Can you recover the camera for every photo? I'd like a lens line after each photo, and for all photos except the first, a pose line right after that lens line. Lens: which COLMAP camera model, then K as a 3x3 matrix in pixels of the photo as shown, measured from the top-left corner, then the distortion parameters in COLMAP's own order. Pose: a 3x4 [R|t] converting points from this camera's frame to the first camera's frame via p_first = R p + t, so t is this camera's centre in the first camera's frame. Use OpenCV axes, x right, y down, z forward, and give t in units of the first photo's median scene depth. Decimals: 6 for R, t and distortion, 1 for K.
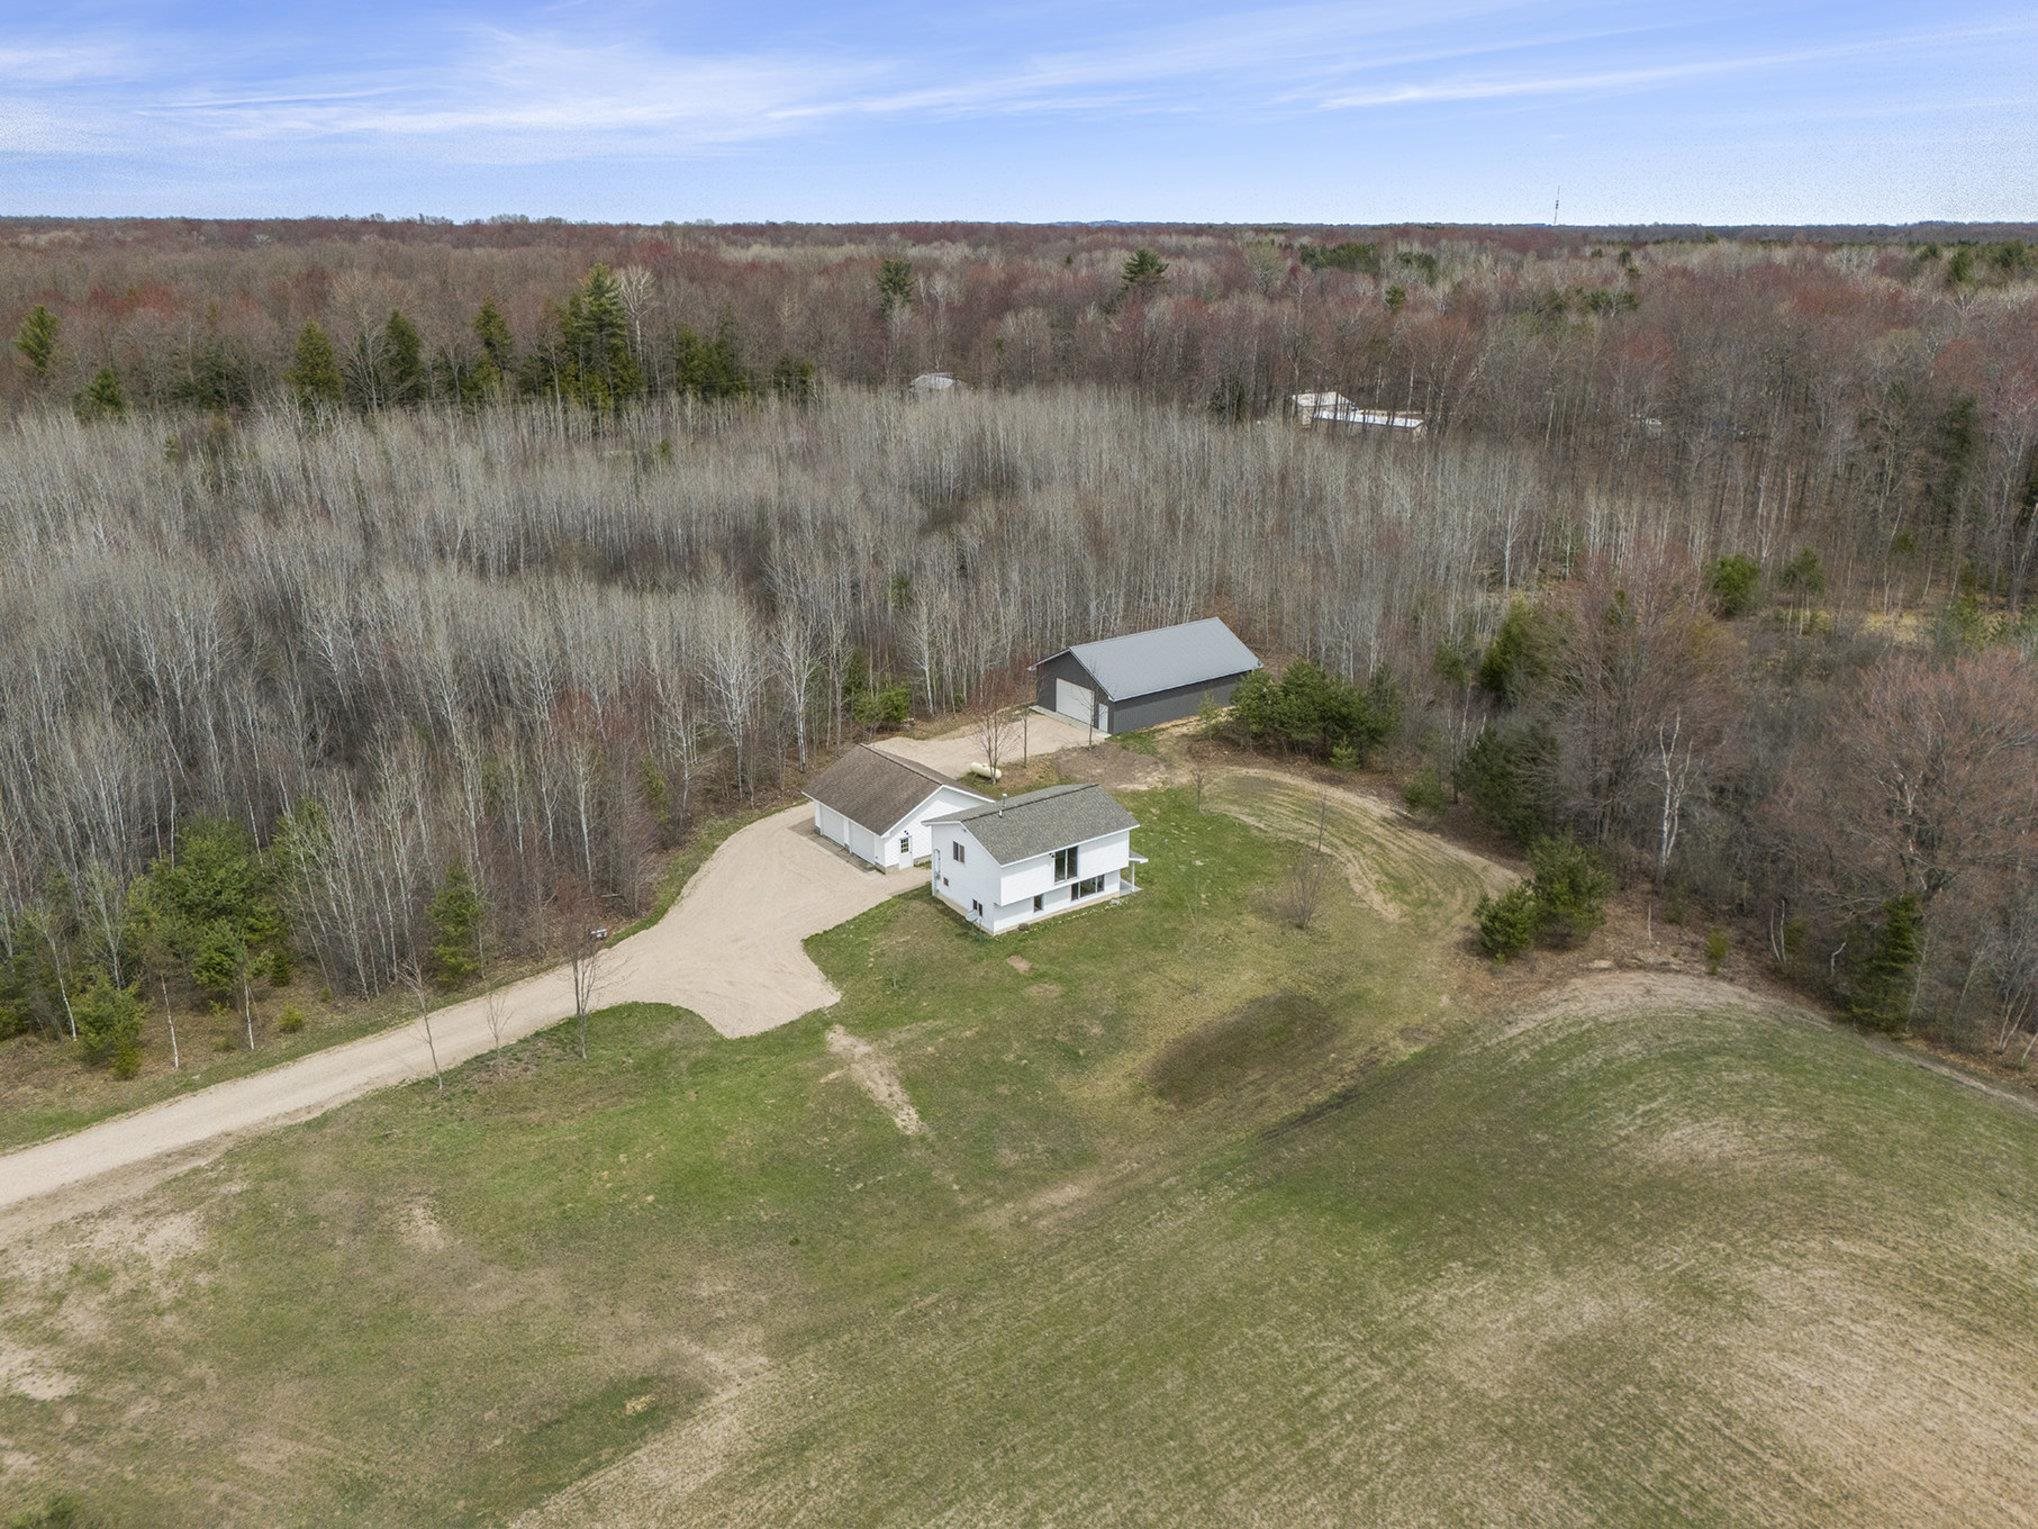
lens RADIAL K [[1562.1, 0, 1019.0], [0, 1562.1, 764.5], [0, 0, 1]] dist [-0.040012, 0.001485]
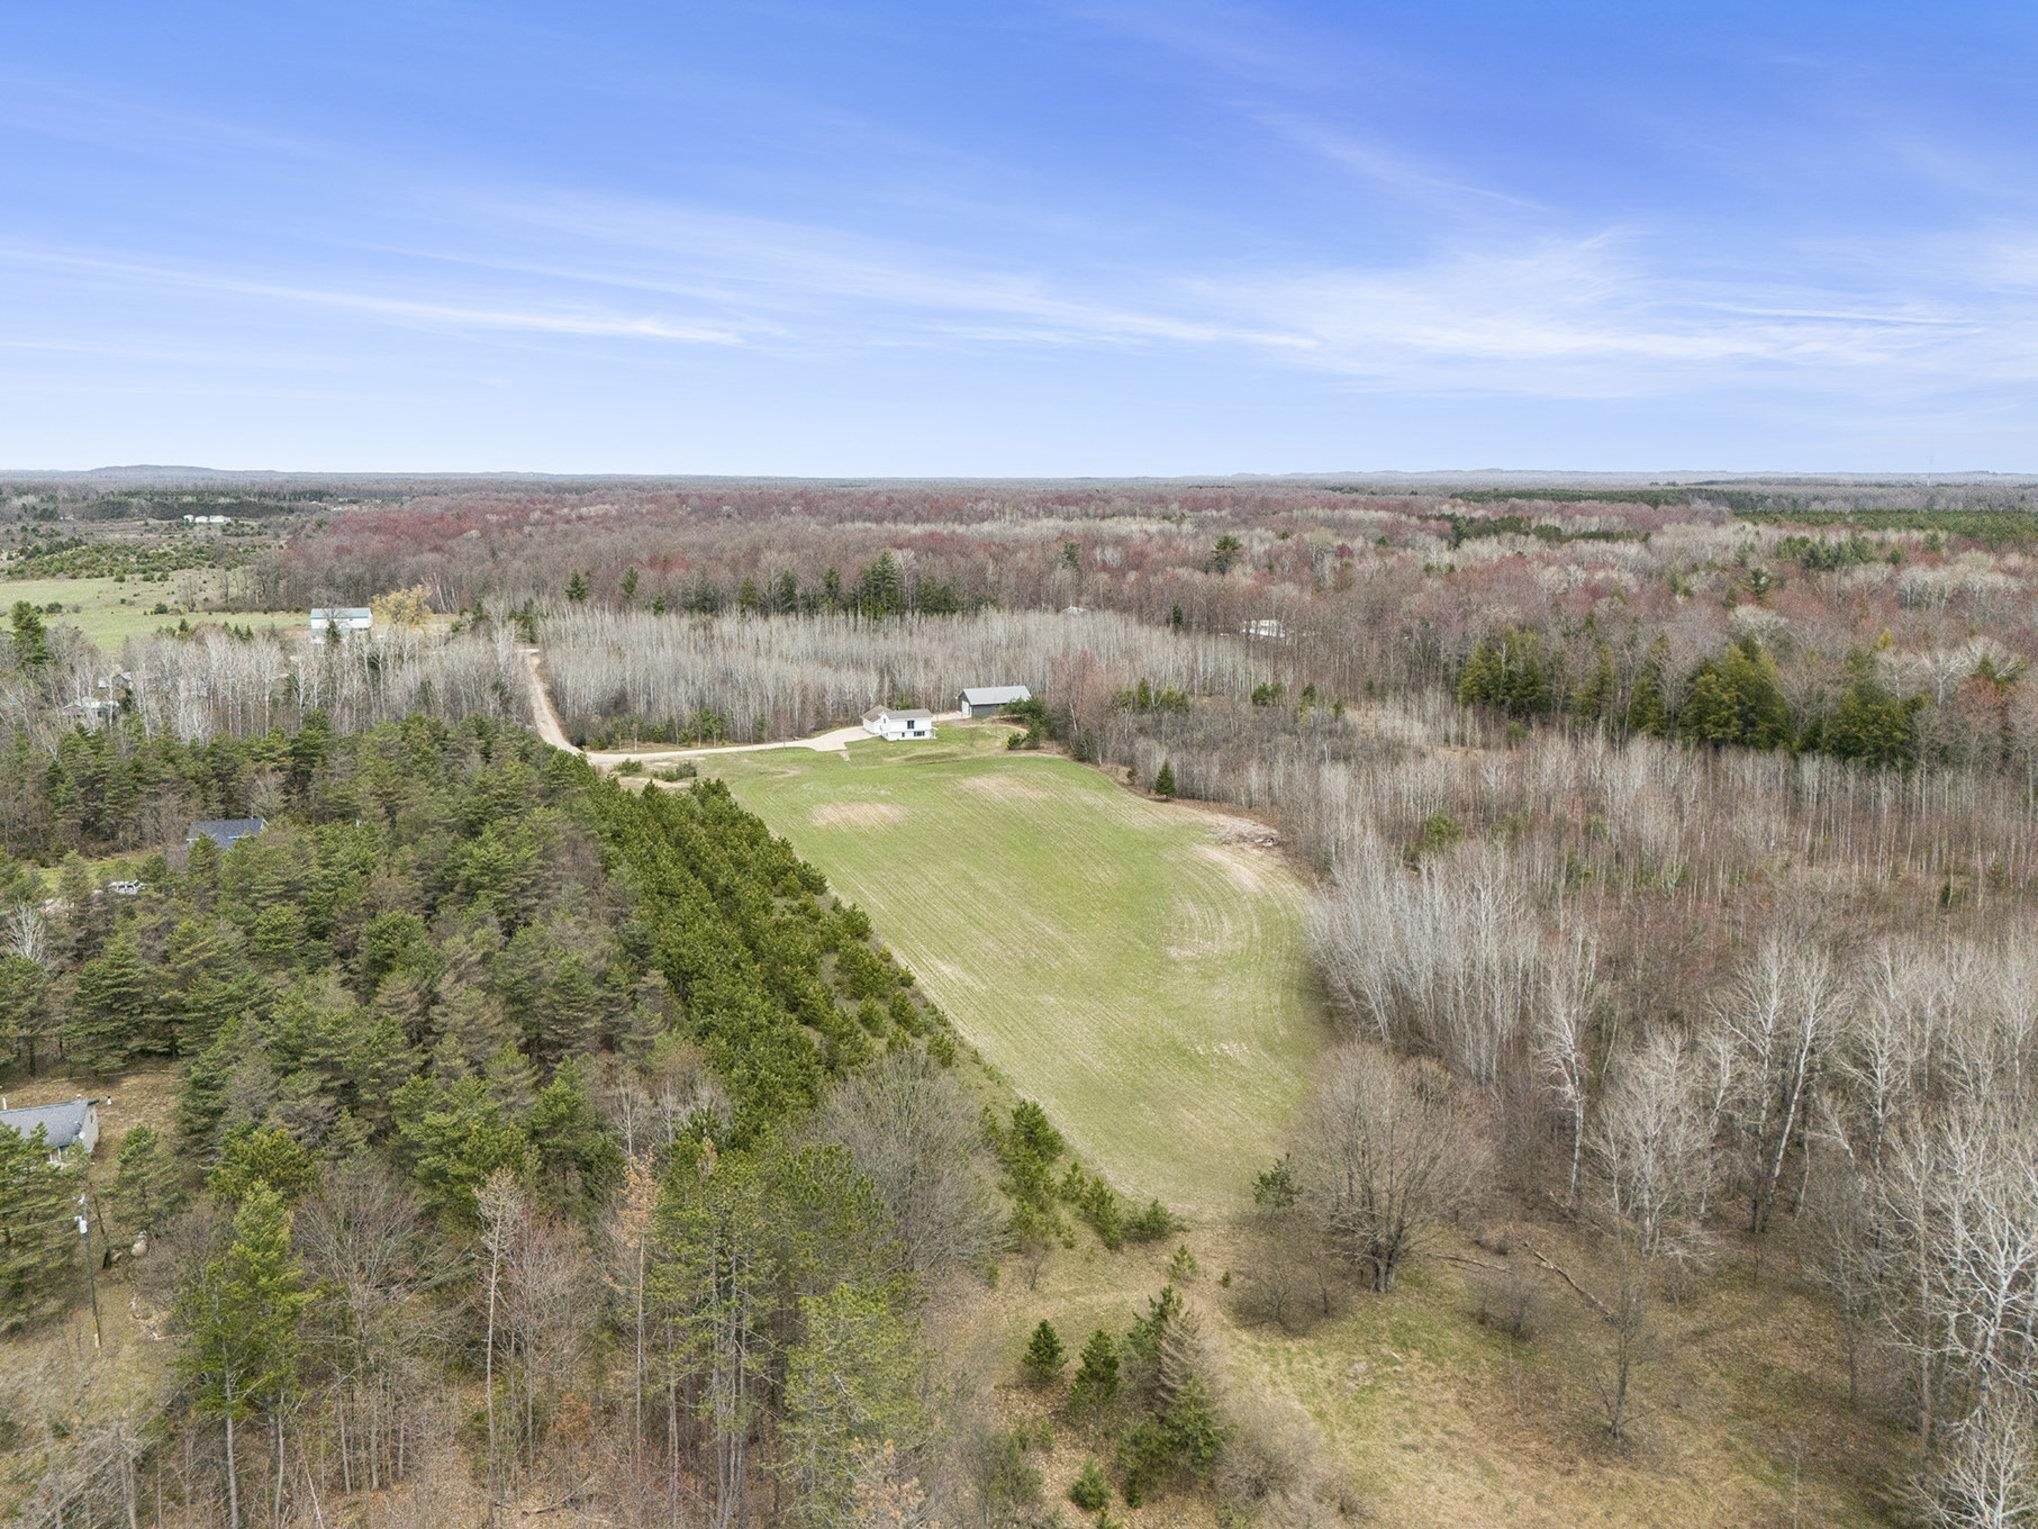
lens RADIAL K [[1562.1, 0, 1019.0], [0, 1562.1, 764.5], [0, 0, 1]] dist [-0.040012, 0.001485]
pose [[0.968229, 0.037608, -0.247222, 0.915334], [-0.073530, 0.987738, -0.137719, 0.494249], [0.239011, 0.151522, 0.959122, -1.924187]]
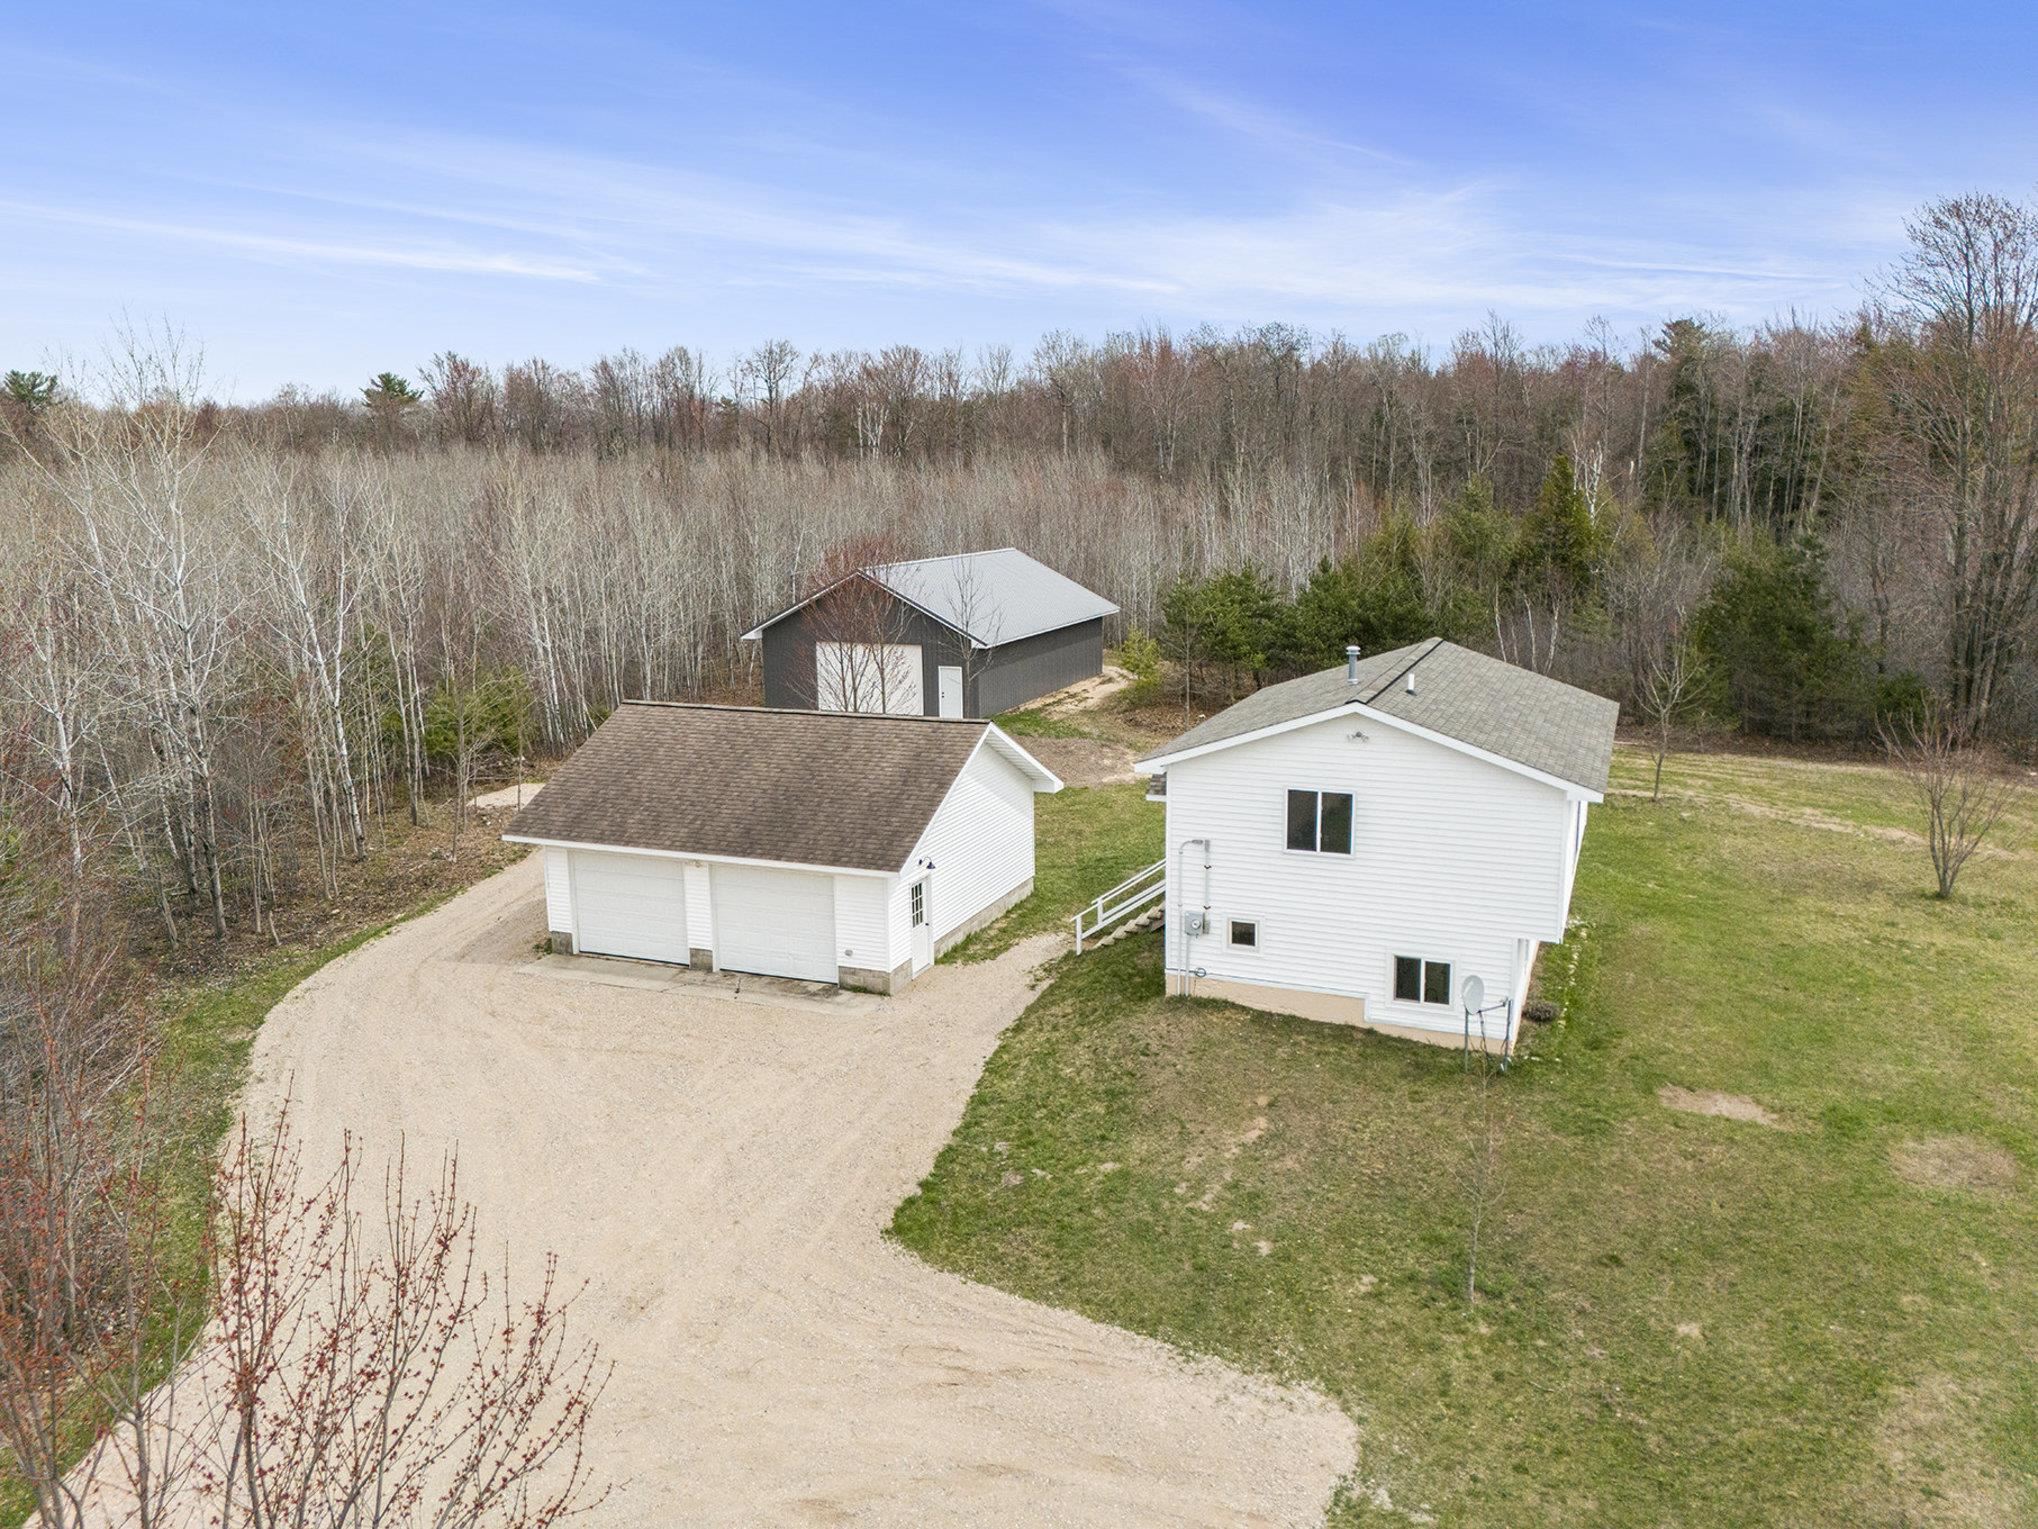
lens RADIAL K [[1562.1, 0, 1019.0], [0, 1562.1, 764.5], [0, 0, 1]] dist [-0.040012, 0.001485]
pose [[0.867001, -0.109018, 0.486235, -0.175392], [0.179657, 0.978536, -0.100949, 0.048915], [-0.464793, 0.174879, 0.867978, 0.555749]]
